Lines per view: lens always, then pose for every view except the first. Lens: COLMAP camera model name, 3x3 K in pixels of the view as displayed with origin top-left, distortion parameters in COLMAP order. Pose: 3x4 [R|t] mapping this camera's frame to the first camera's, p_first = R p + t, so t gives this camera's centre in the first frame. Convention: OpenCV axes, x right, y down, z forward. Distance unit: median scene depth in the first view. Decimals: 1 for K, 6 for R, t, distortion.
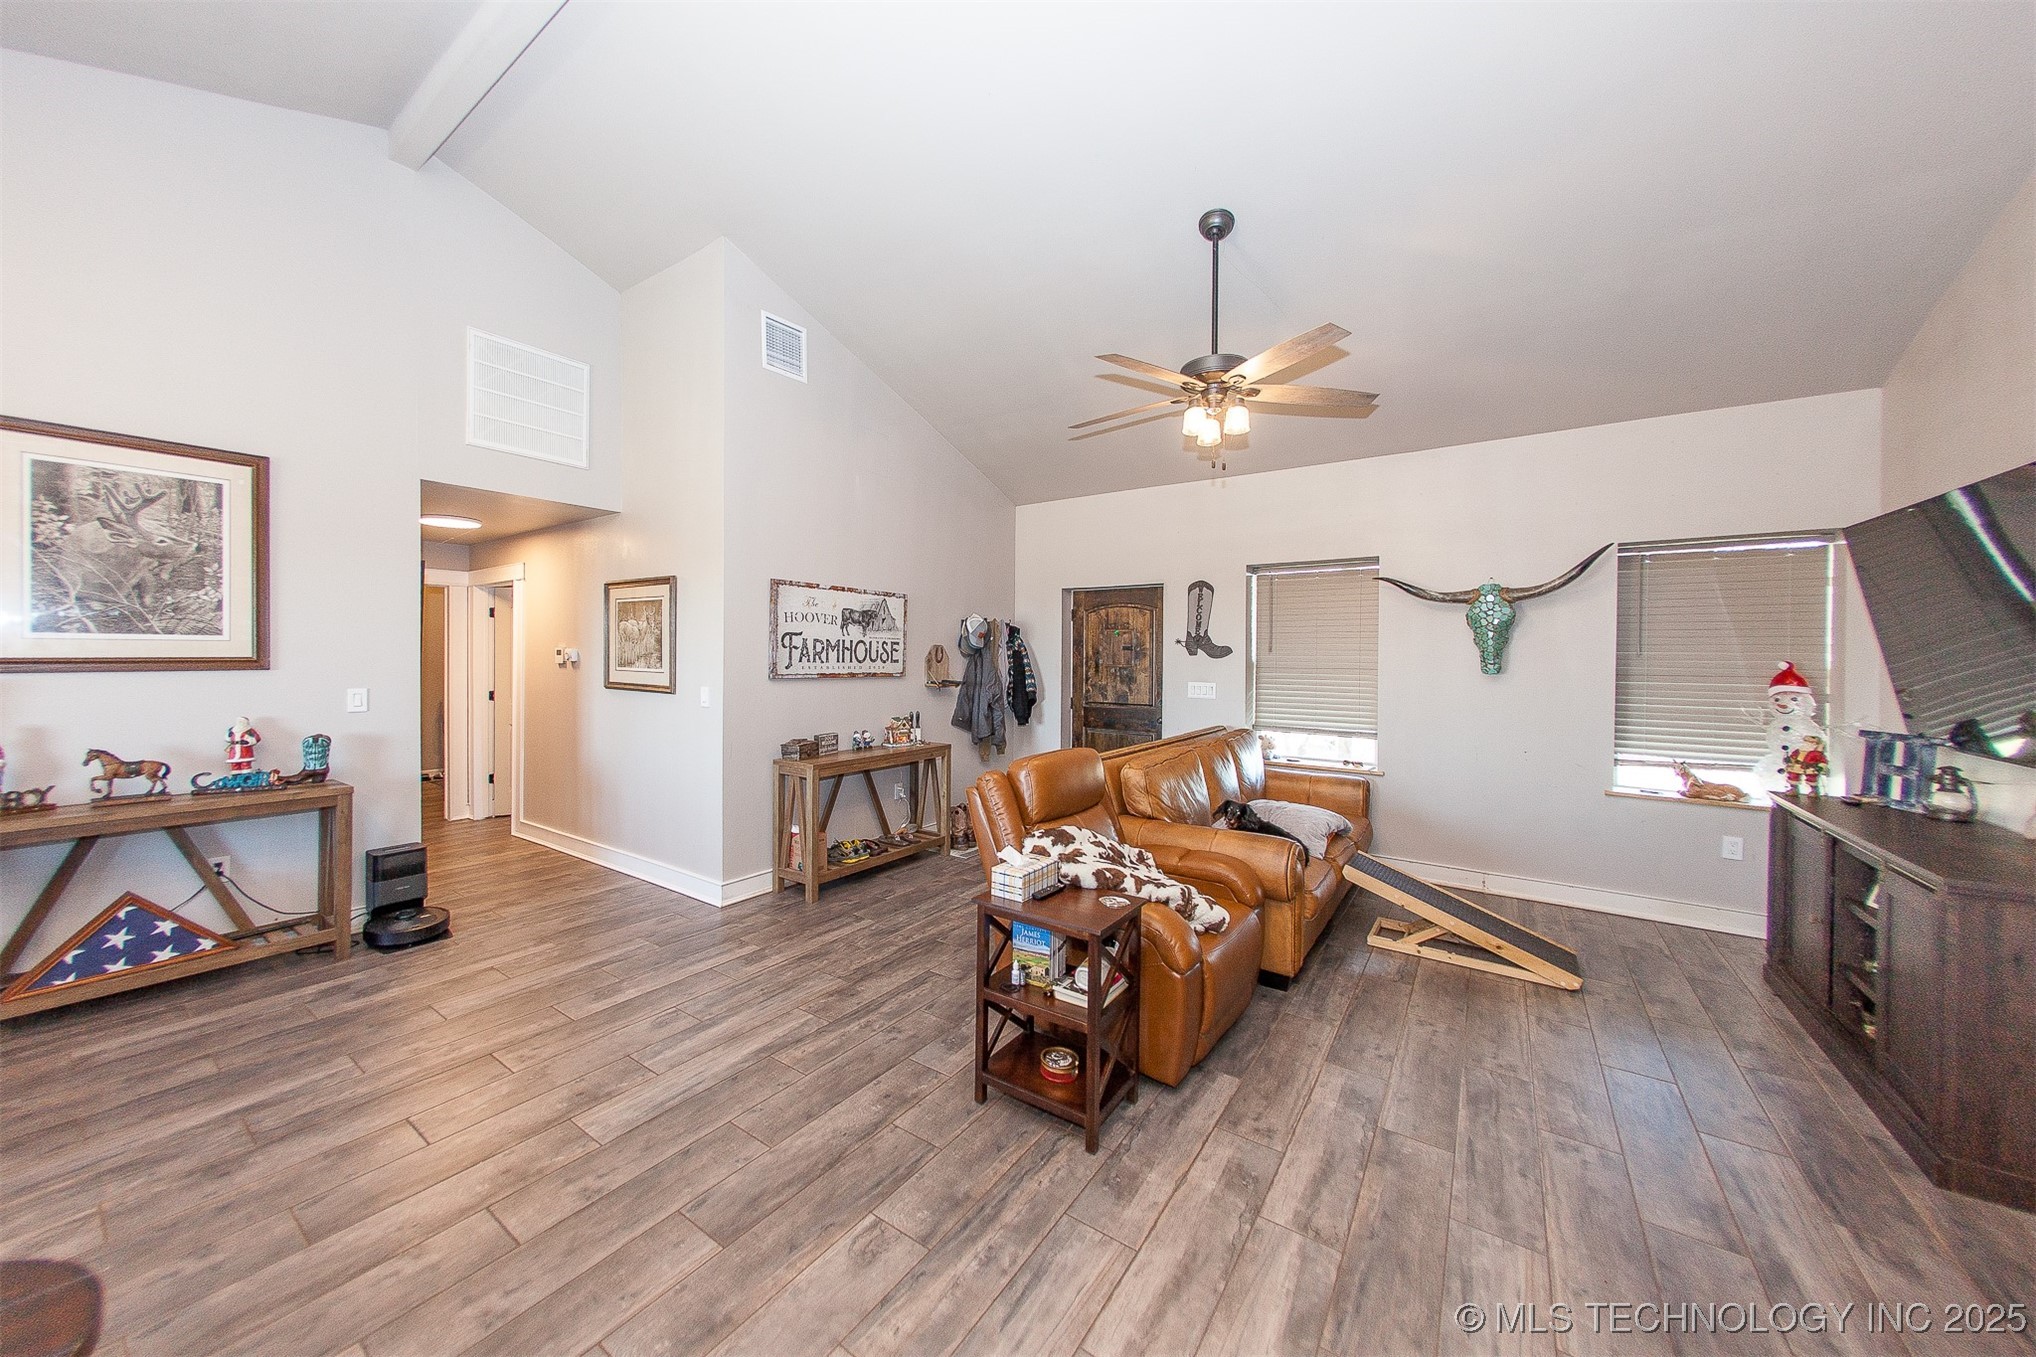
lens RADIAL K [[721.2, 0, 971.4], [0, 721.2, 656.9], [0, 0, 1]] dist [0.001103, -0.000076]
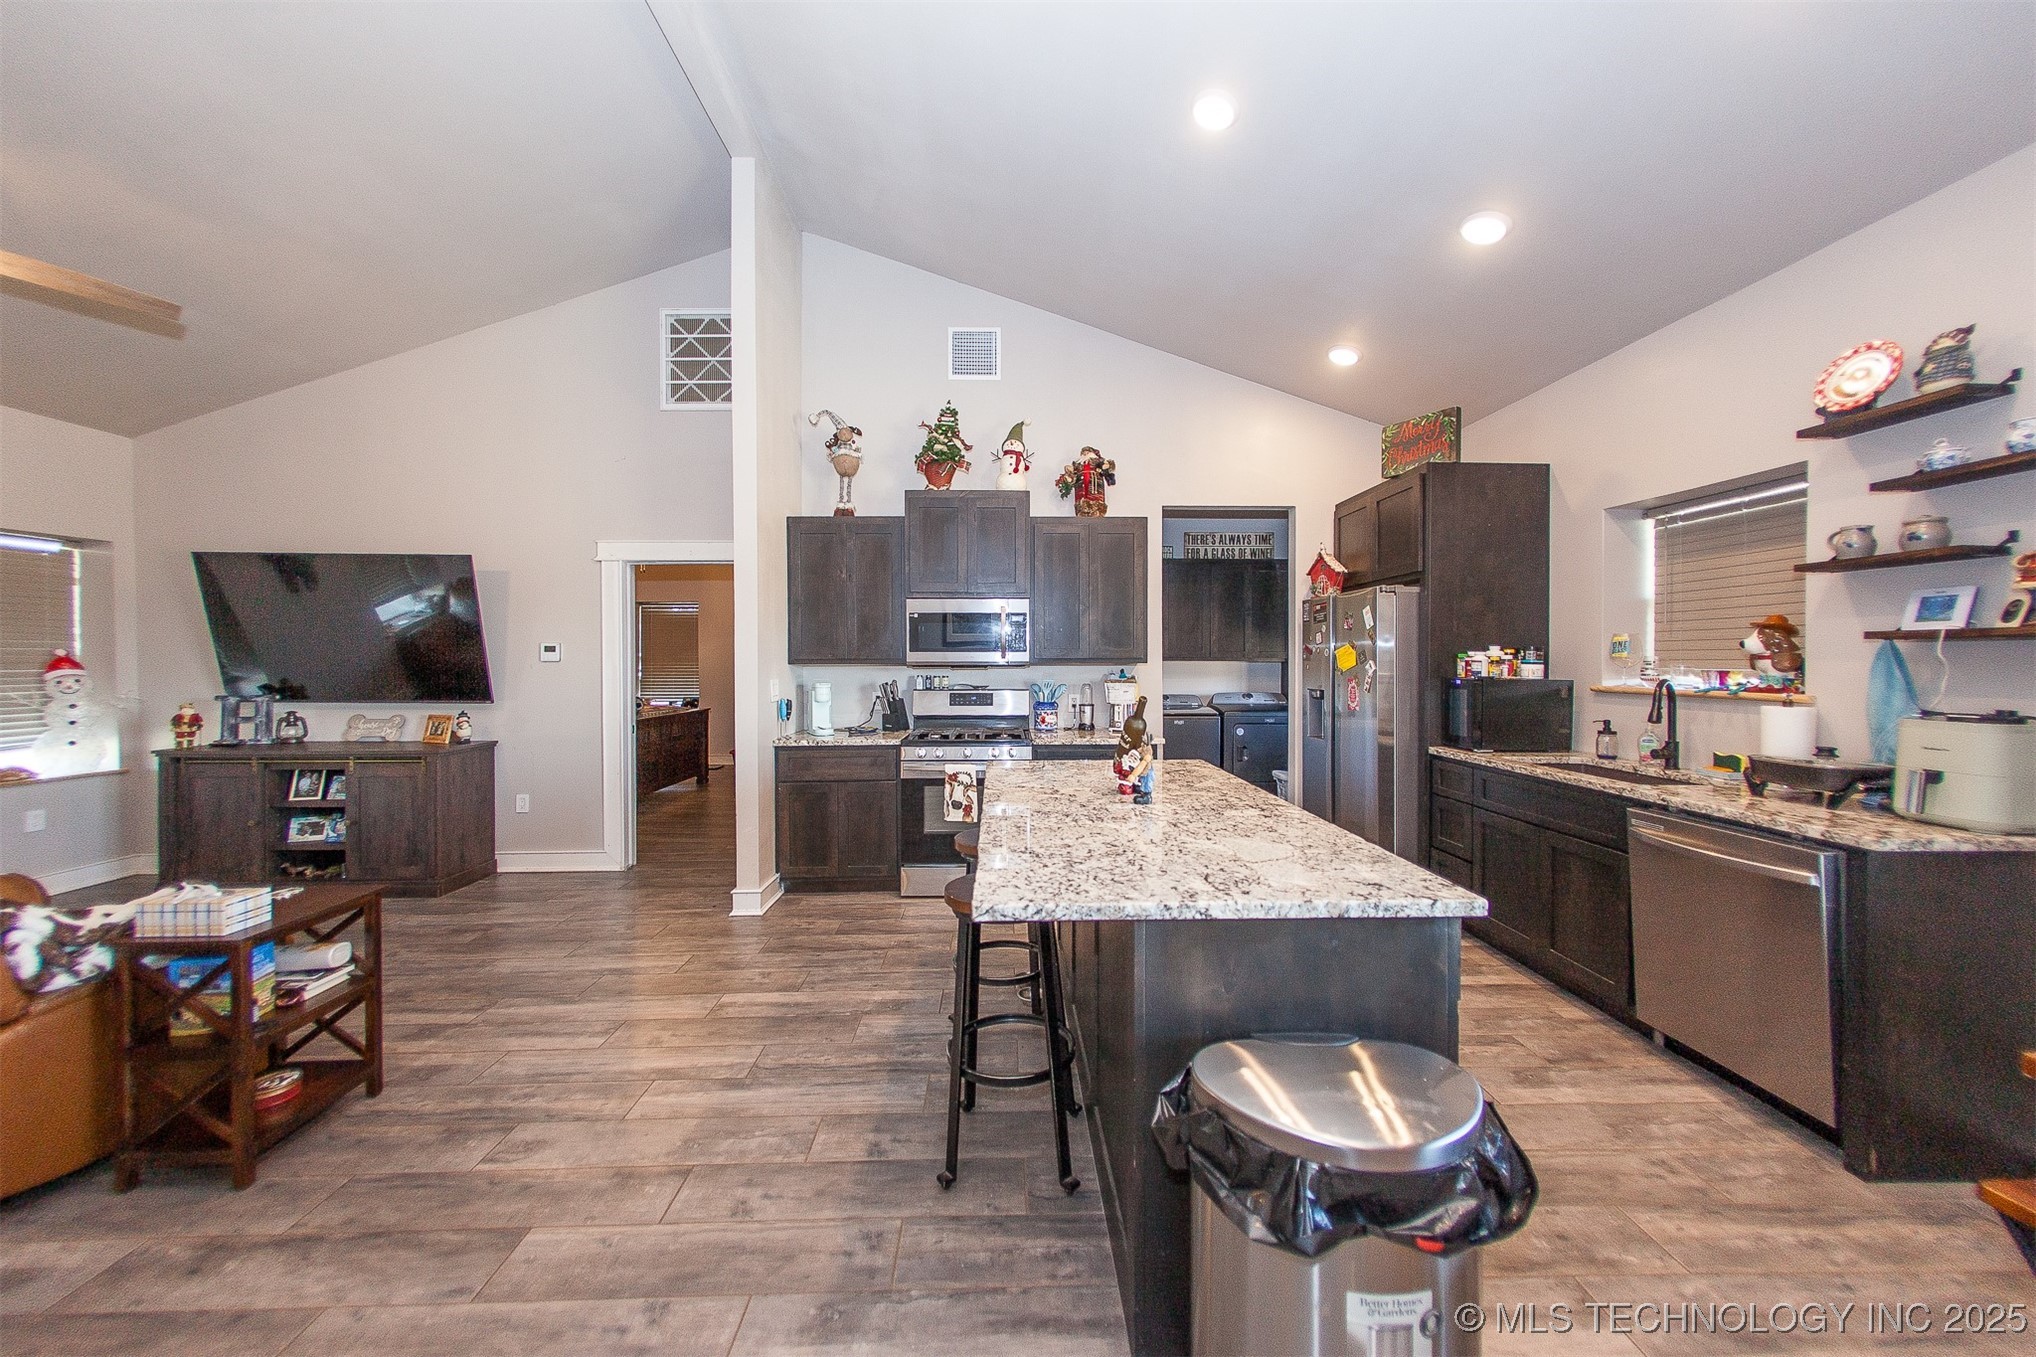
lens RADIAL K [[717.0, 0, 1019.8], [0, 717.0, 663.9], [0, 0, 1]] dist [-0.000889, 0.000008]
pose [[-0.609242, -0.013703, 0.792866, -0.574708], [-0.001041, 0.999864, 0.016480, 0.007996], [-0.792984, 0.009215, -0.609173, 0.398367]]
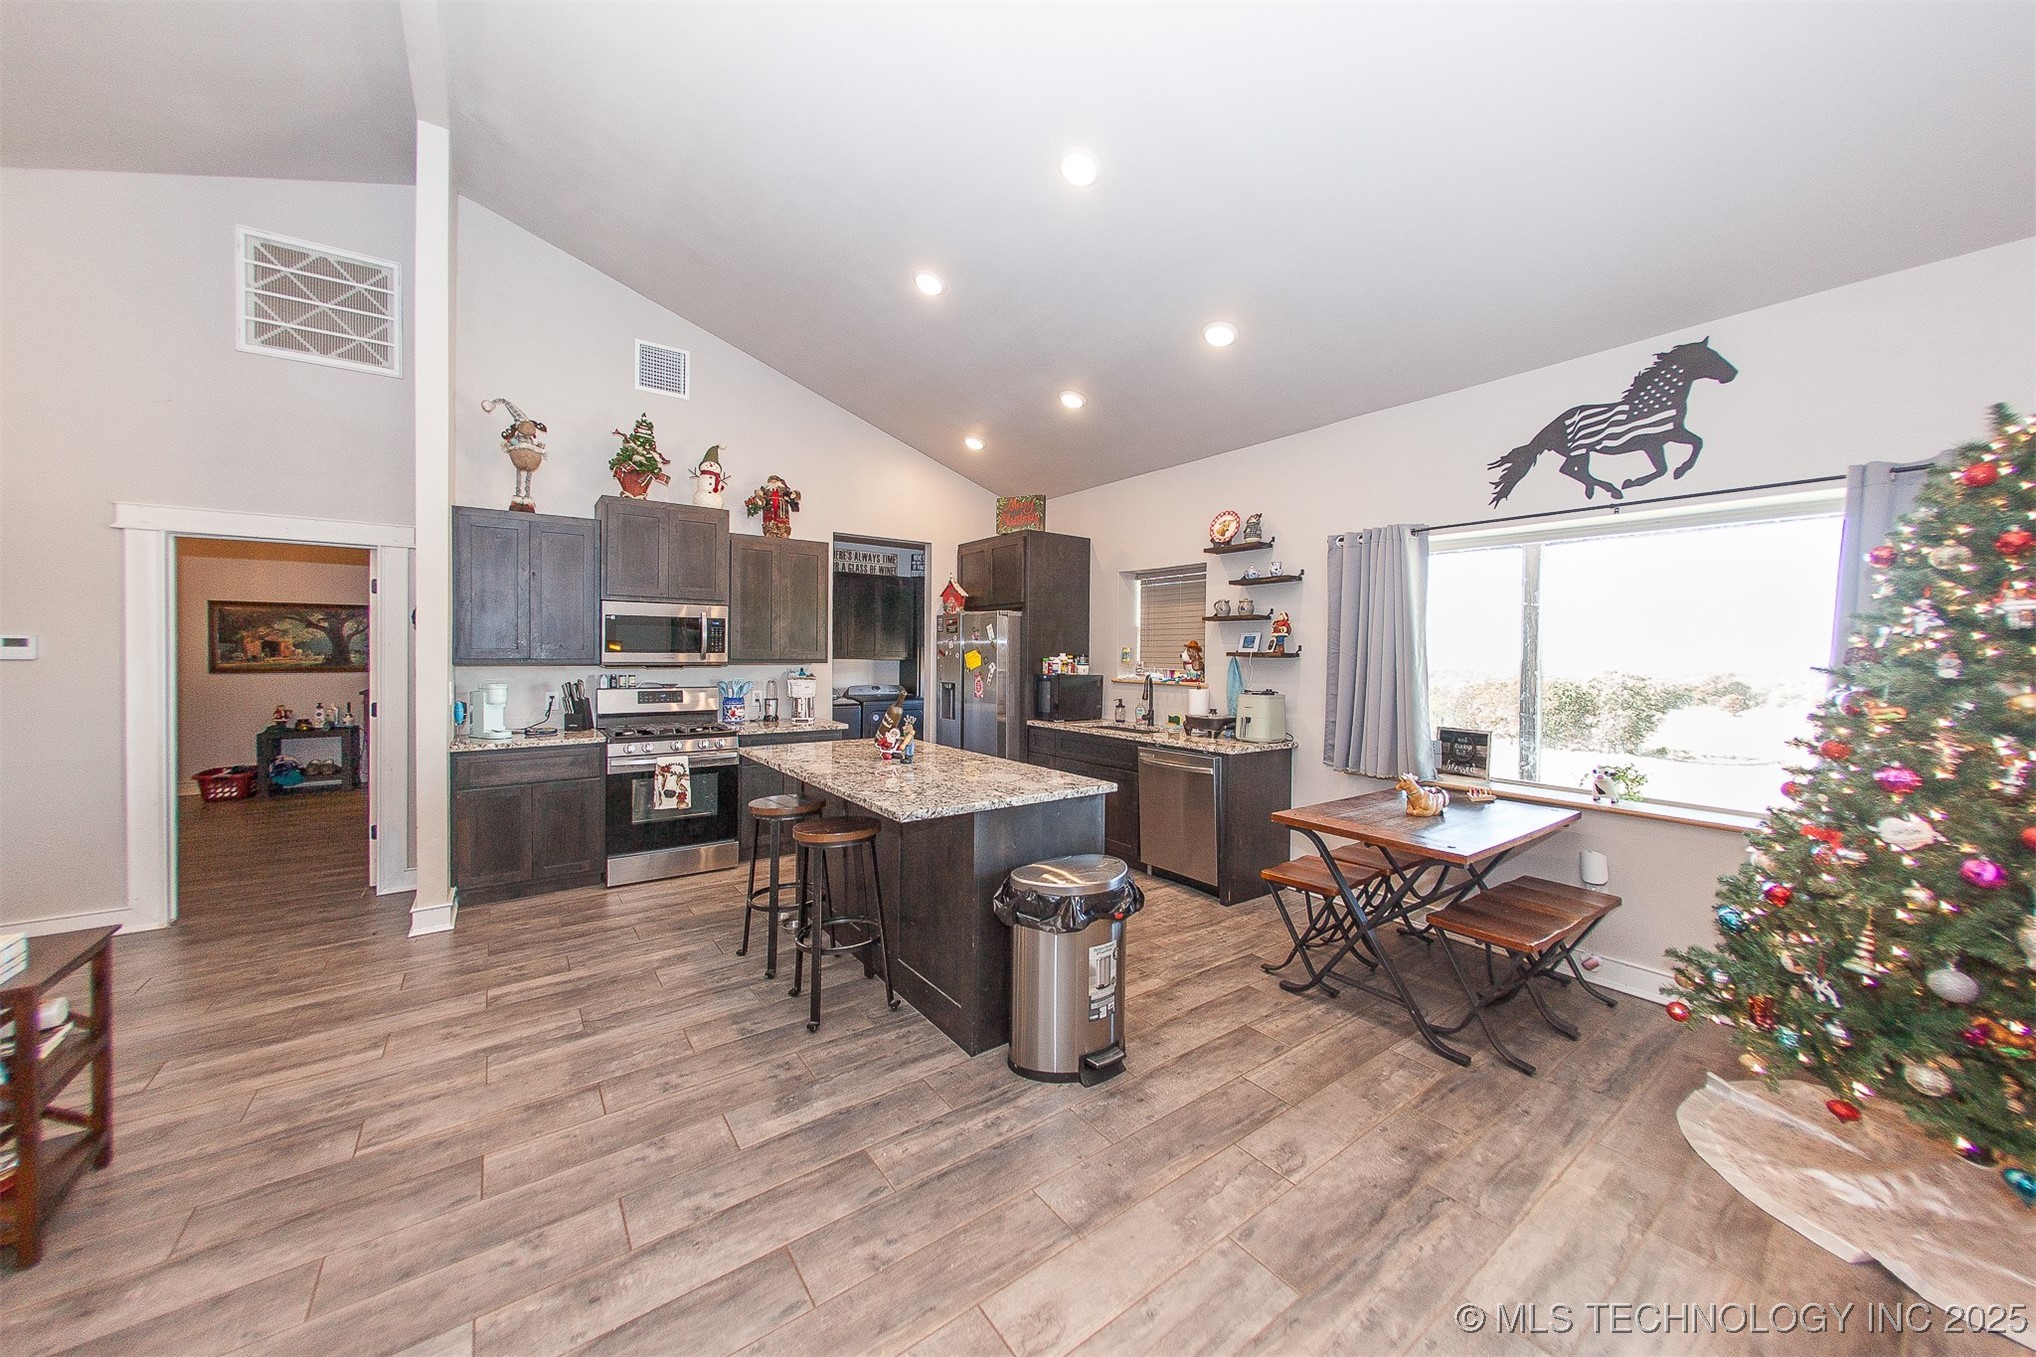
lens RADIAL K [[714.0, 0, 1018.0], [0, 714.0, 657.9], [0, 0, 1]] dist [-0.001682, -0.000049]
pose [[-0.951841, -0.020734, 0.305890, -0.566452], [-0.017135, 0.999749, 0.014447, -0.008138], [-0.306112, 0.008510, -0.951957, 0.686739]]
